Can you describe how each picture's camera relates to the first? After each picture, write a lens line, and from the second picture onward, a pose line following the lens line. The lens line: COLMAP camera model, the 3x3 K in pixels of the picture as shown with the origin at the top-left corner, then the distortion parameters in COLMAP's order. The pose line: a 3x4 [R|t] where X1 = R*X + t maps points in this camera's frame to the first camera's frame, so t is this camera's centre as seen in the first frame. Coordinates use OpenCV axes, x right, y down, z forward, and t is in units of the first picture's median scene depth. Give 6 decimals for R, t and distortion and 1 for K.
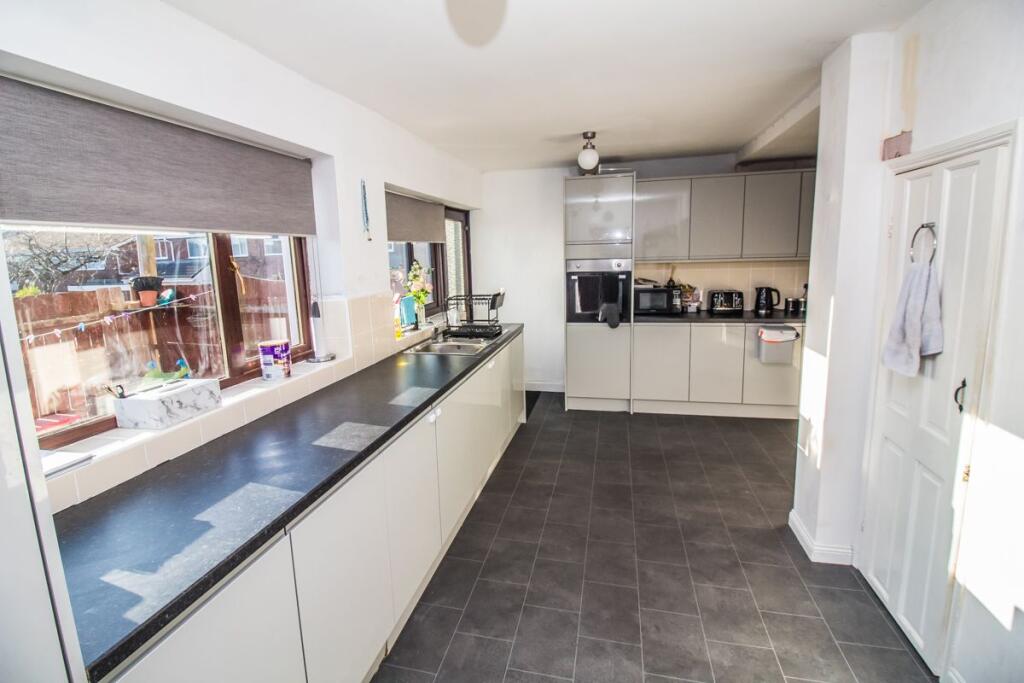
lens RADIAL K [[477.5, 0, 511.2], [0, 477.5, 324.9], [0, 0, 1]] dist [0.000320, 0.000030]
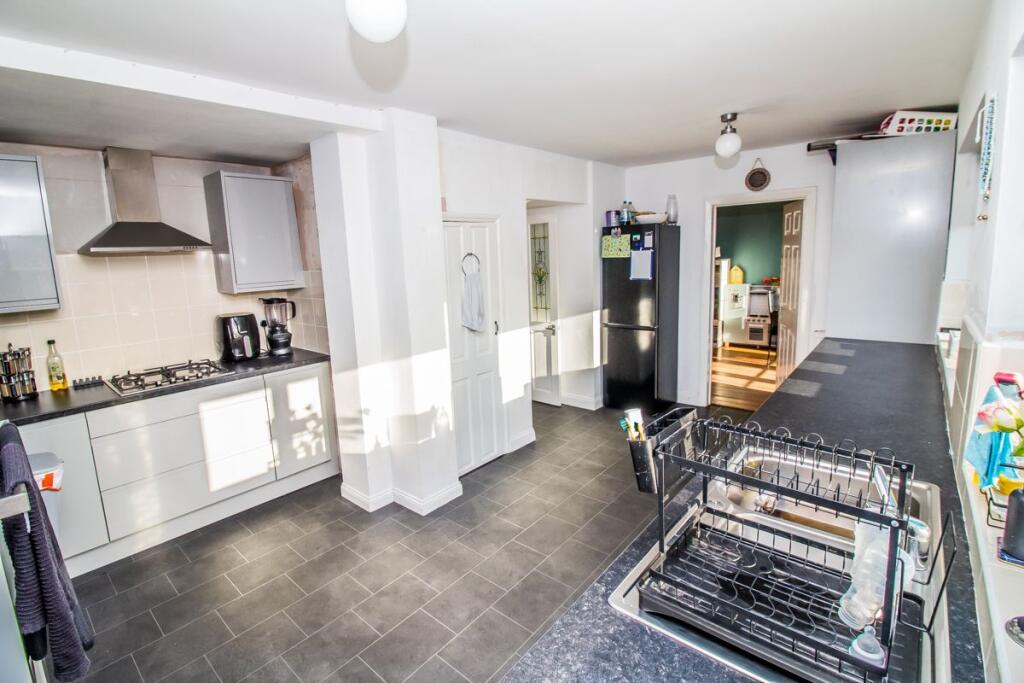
lens RADIAL K [[477.5, 0, 511.2], [0, 477.5, 324.9], [0, 0, 1]] dist [0.000320, 0.000030]
pose [[-0.882667, -0.012001, 0.469845, -0.136393], [0.131119, 0.953697, 0.270684, -0.334113], [-0.451338, 0.300529, -0.840224, 2.022036]]
